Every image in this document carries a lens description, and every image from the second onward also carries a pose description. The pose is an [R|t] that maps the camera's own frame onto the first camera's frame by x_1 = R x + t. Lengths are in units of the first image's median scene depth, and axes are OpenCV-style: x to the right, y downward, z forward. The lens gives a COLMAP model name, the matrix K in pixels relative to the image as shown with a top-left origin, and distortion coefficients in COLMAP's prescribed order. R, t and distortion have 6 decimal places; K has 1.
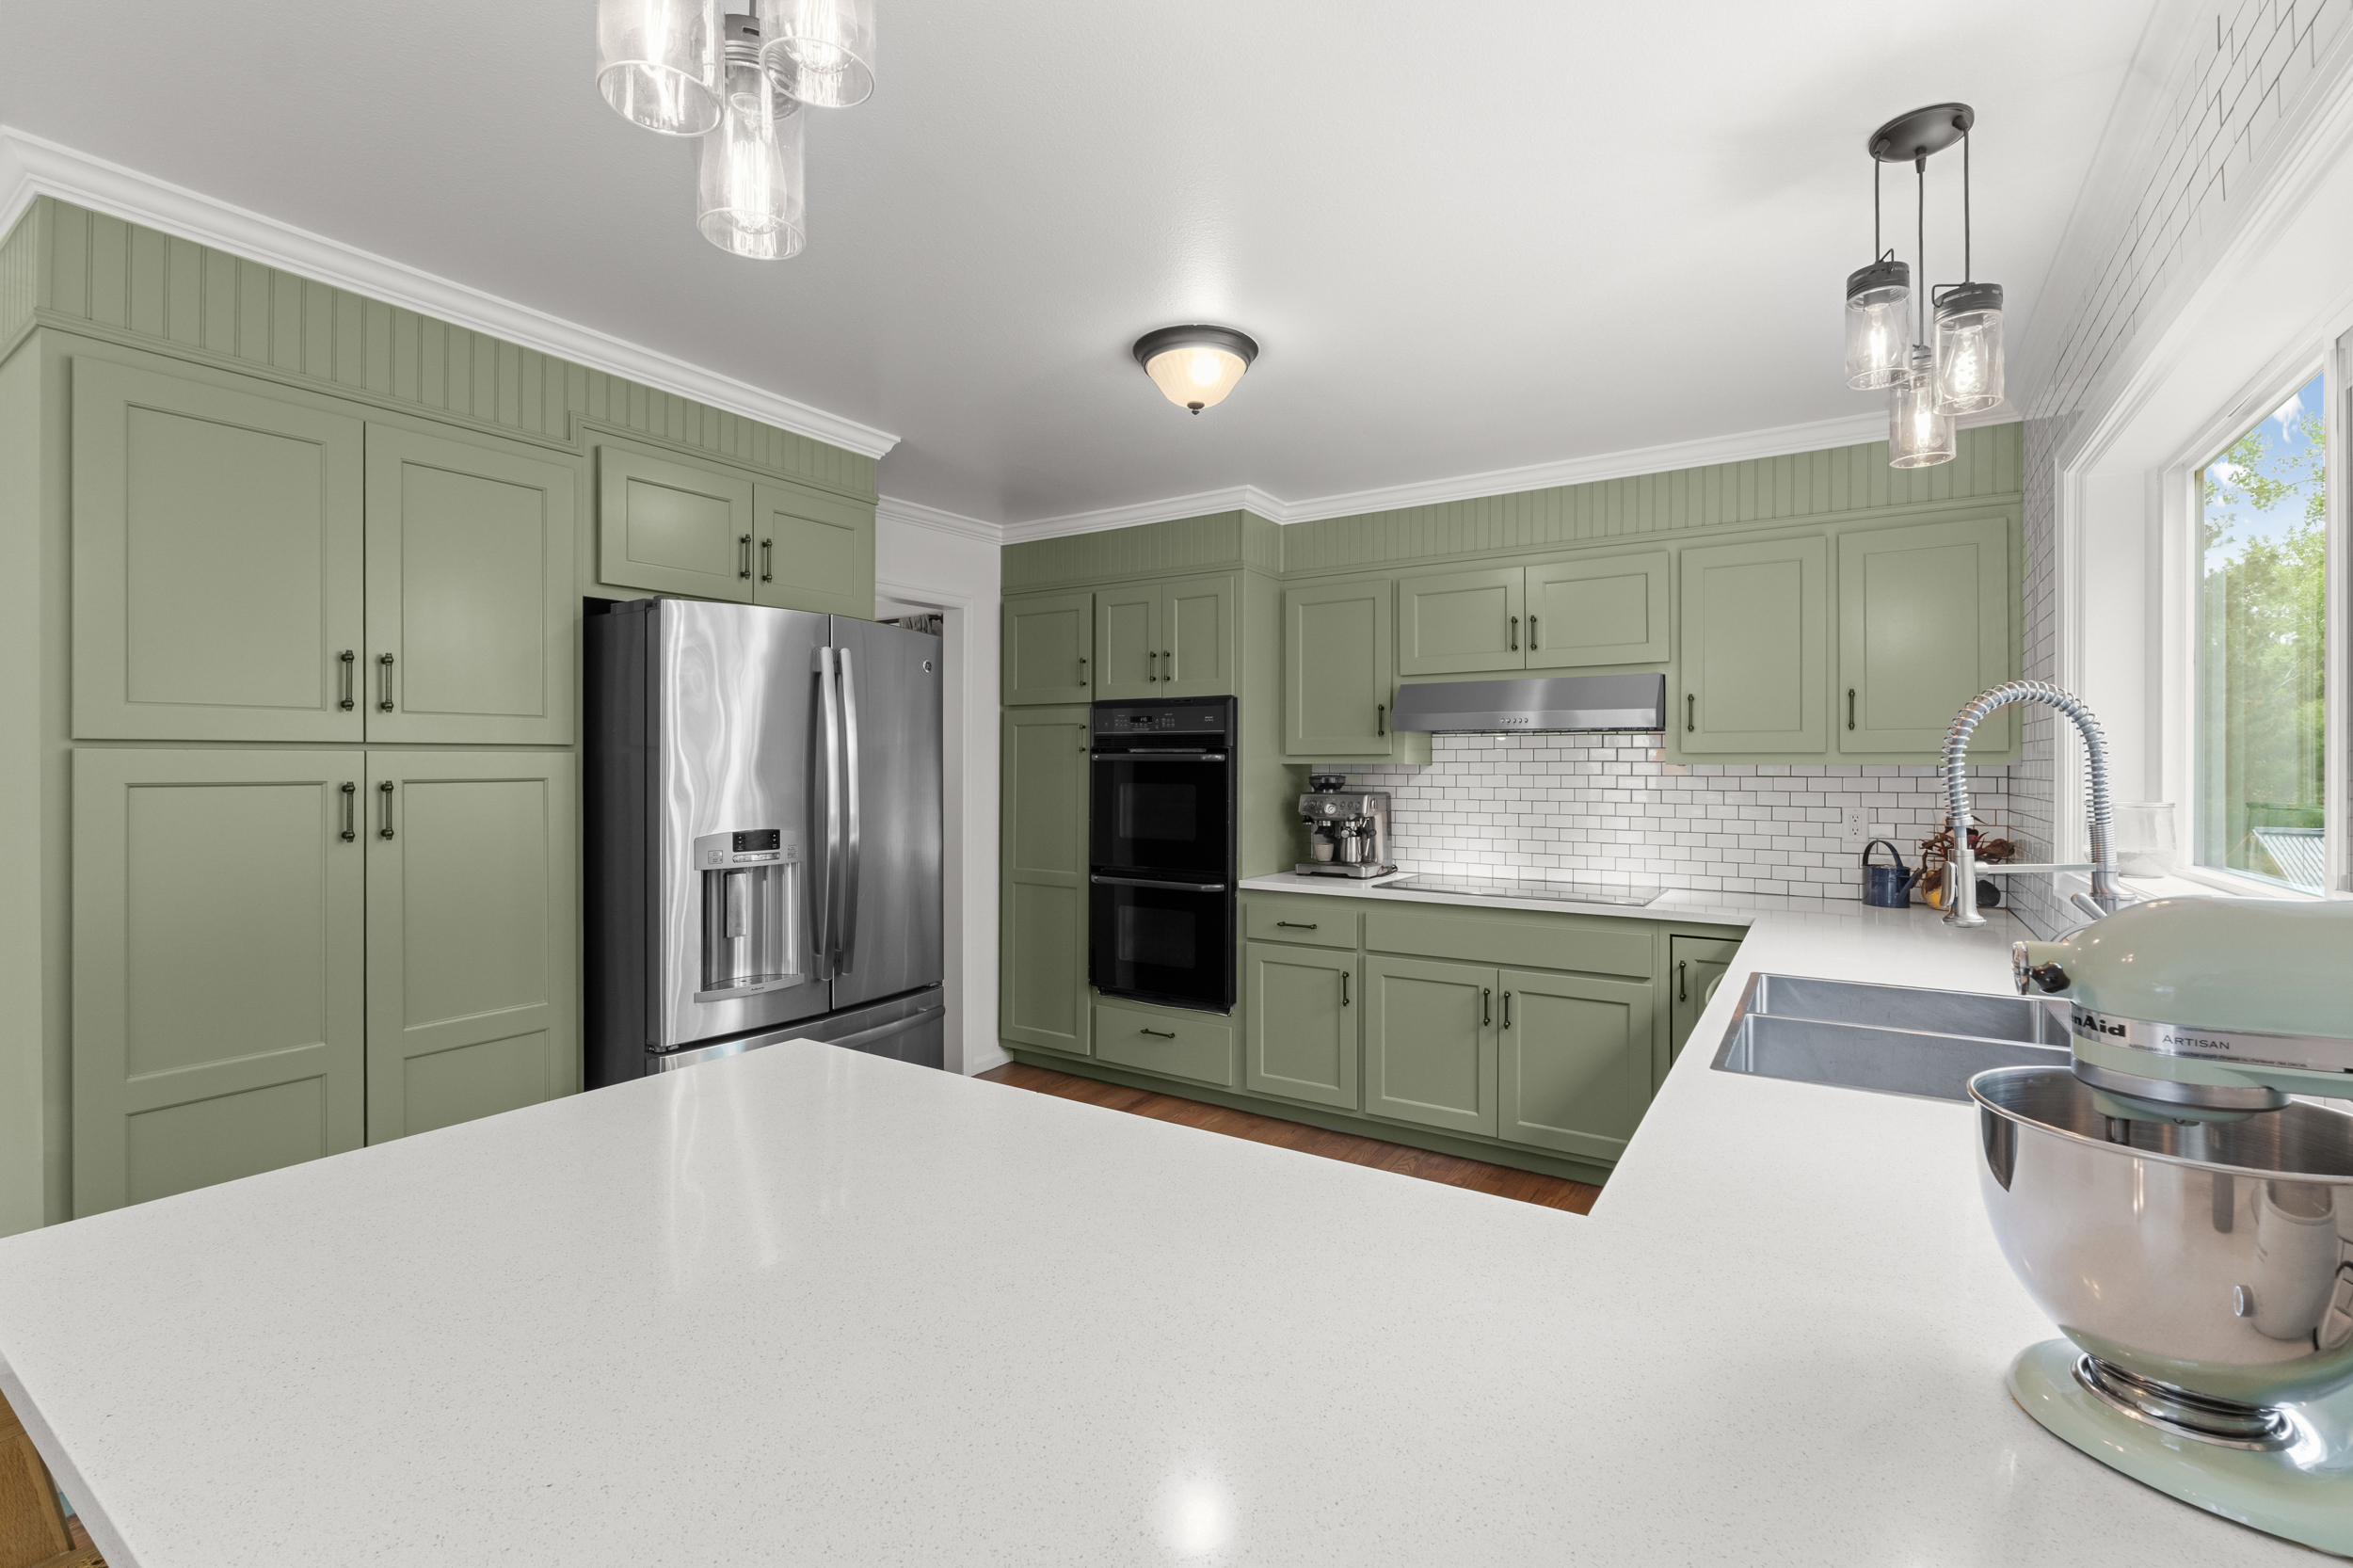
lens RADIAL K [[1022.5, 0, 1183.6], [0, 1022.5, 767.2], [0, 0, 1]] dist [-0.014272, 0.004709]
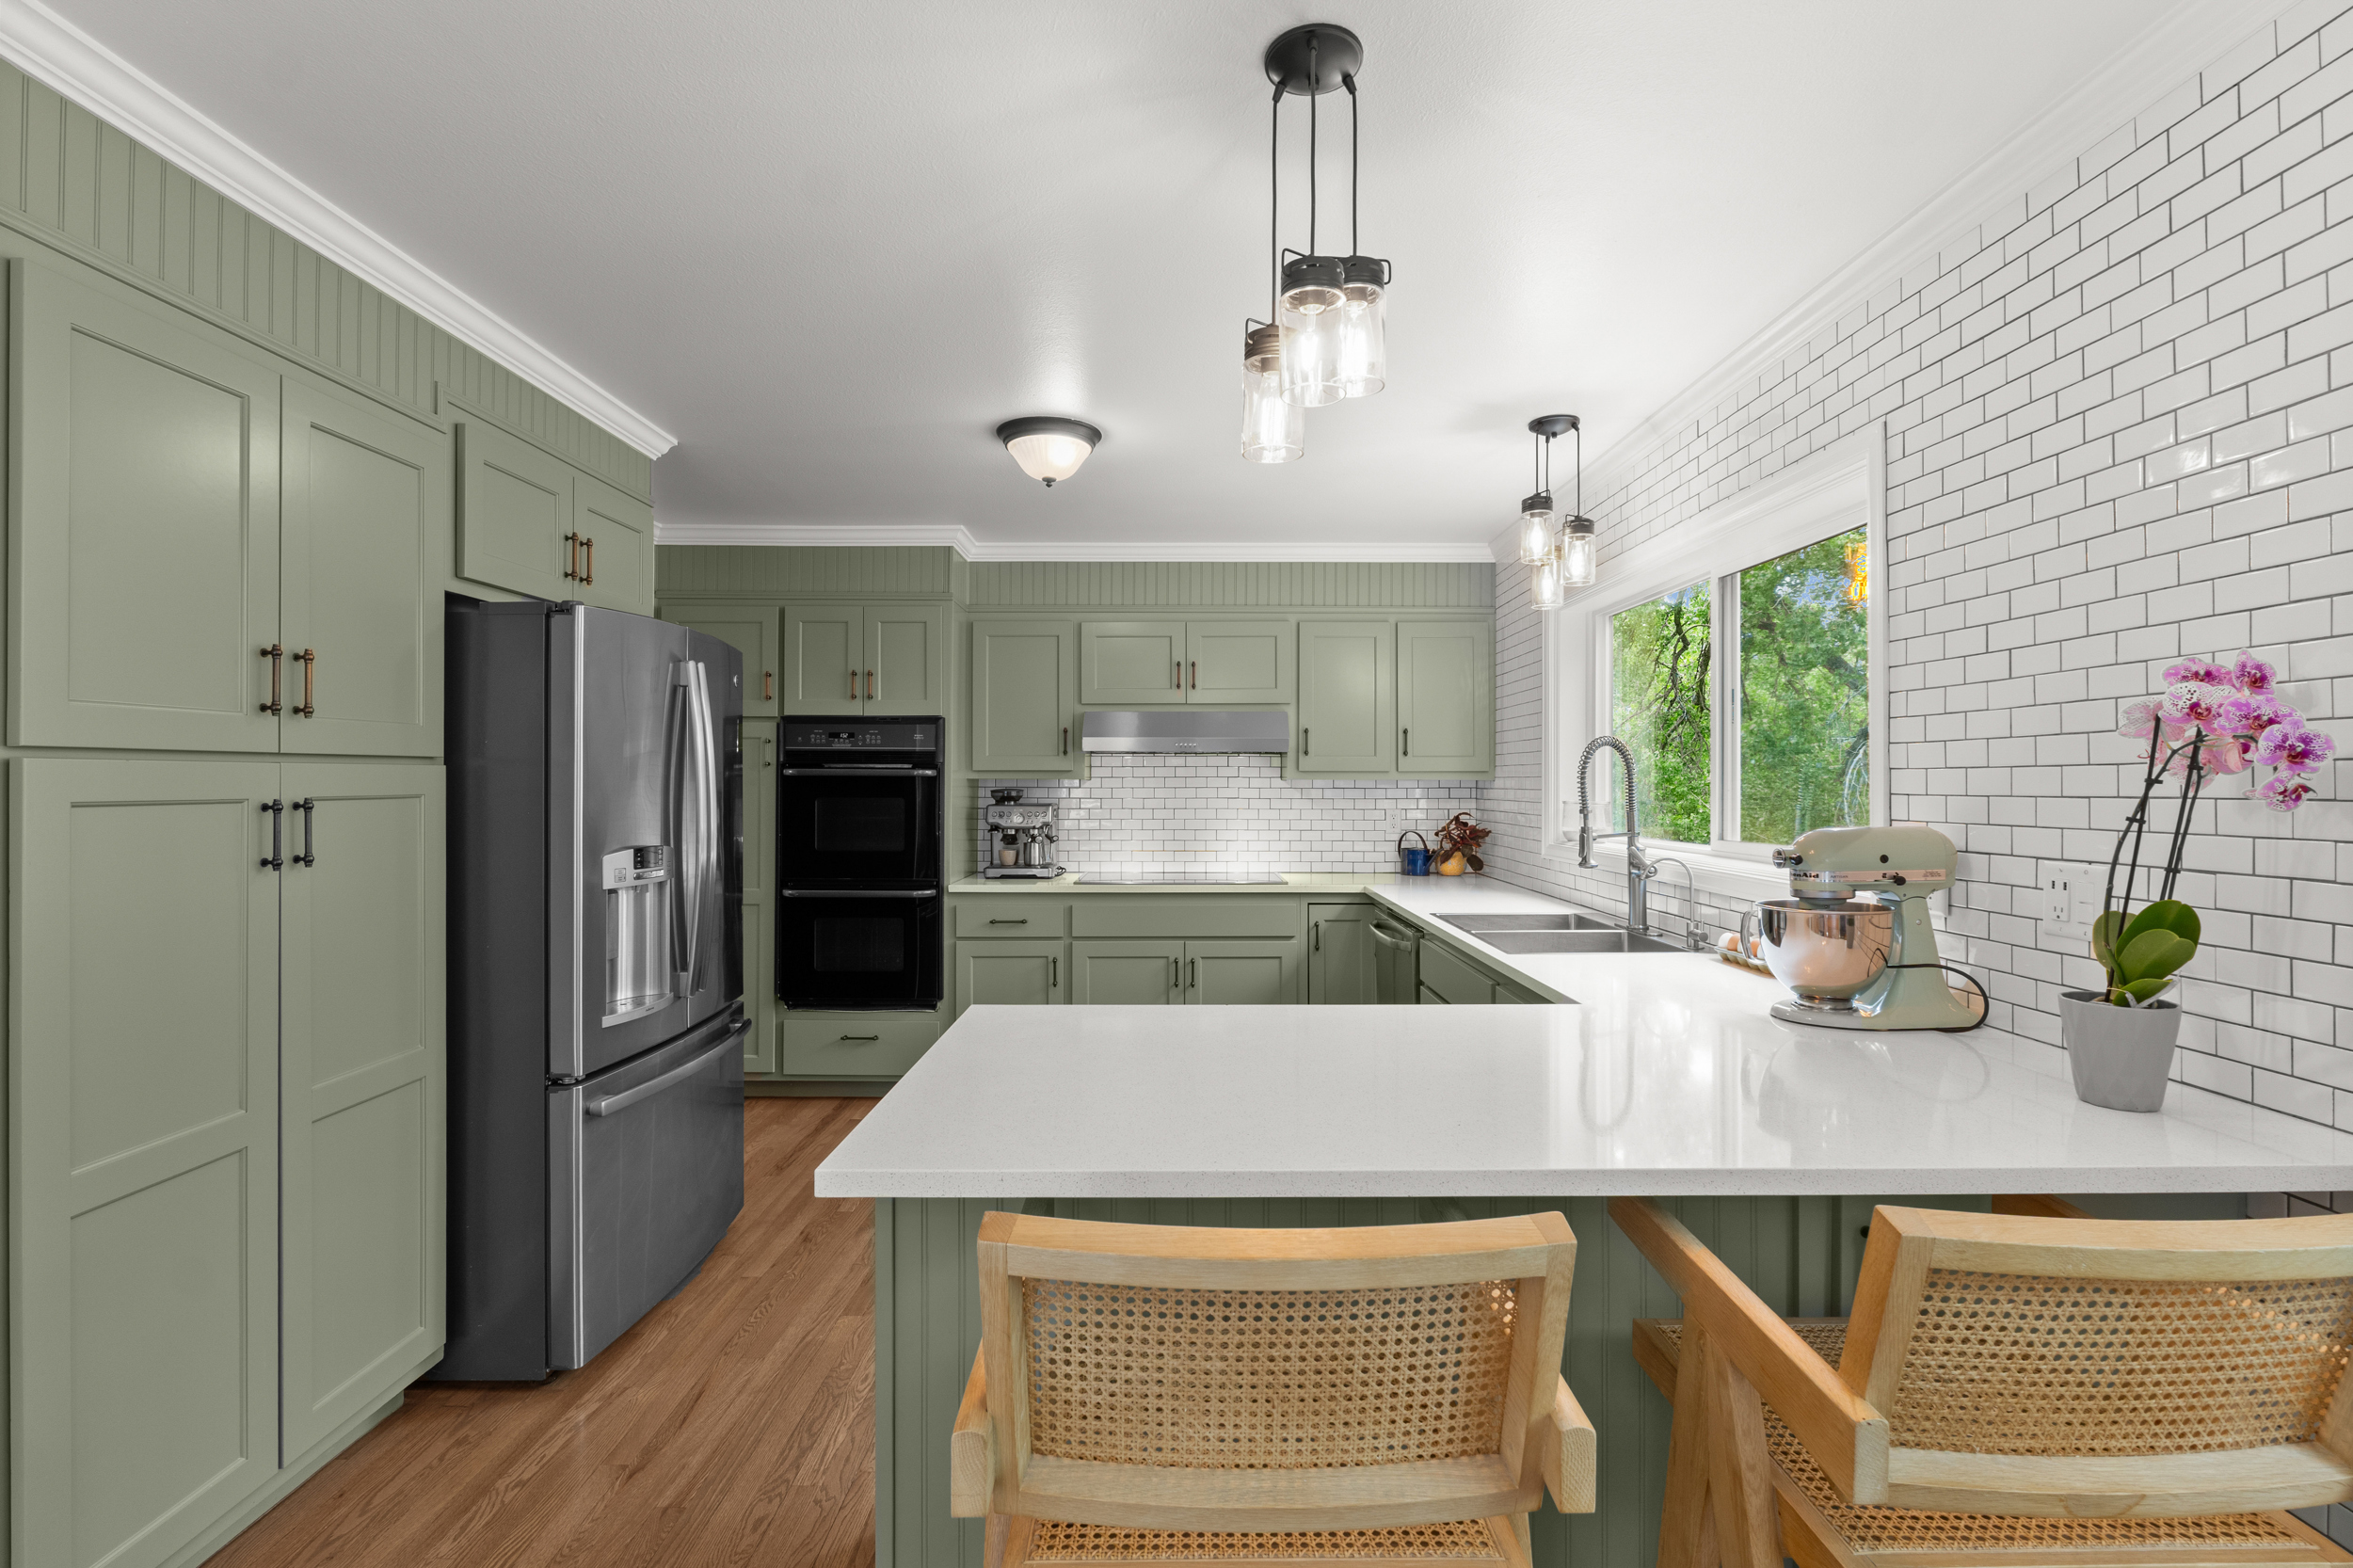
lens RADIAL K [[1059.8, 0, 1175.0], [0, 1059.8, 776.0], [0, 0, 1]] dist [-0.003080, 0.000347]
pose [[0.839791, 0.002400, 0.542905, -0.366811], [0.000573, 0.999986, -0.005307, 0.000053], [-0.542910, 0.004768, 0.839777, -0.085628]]
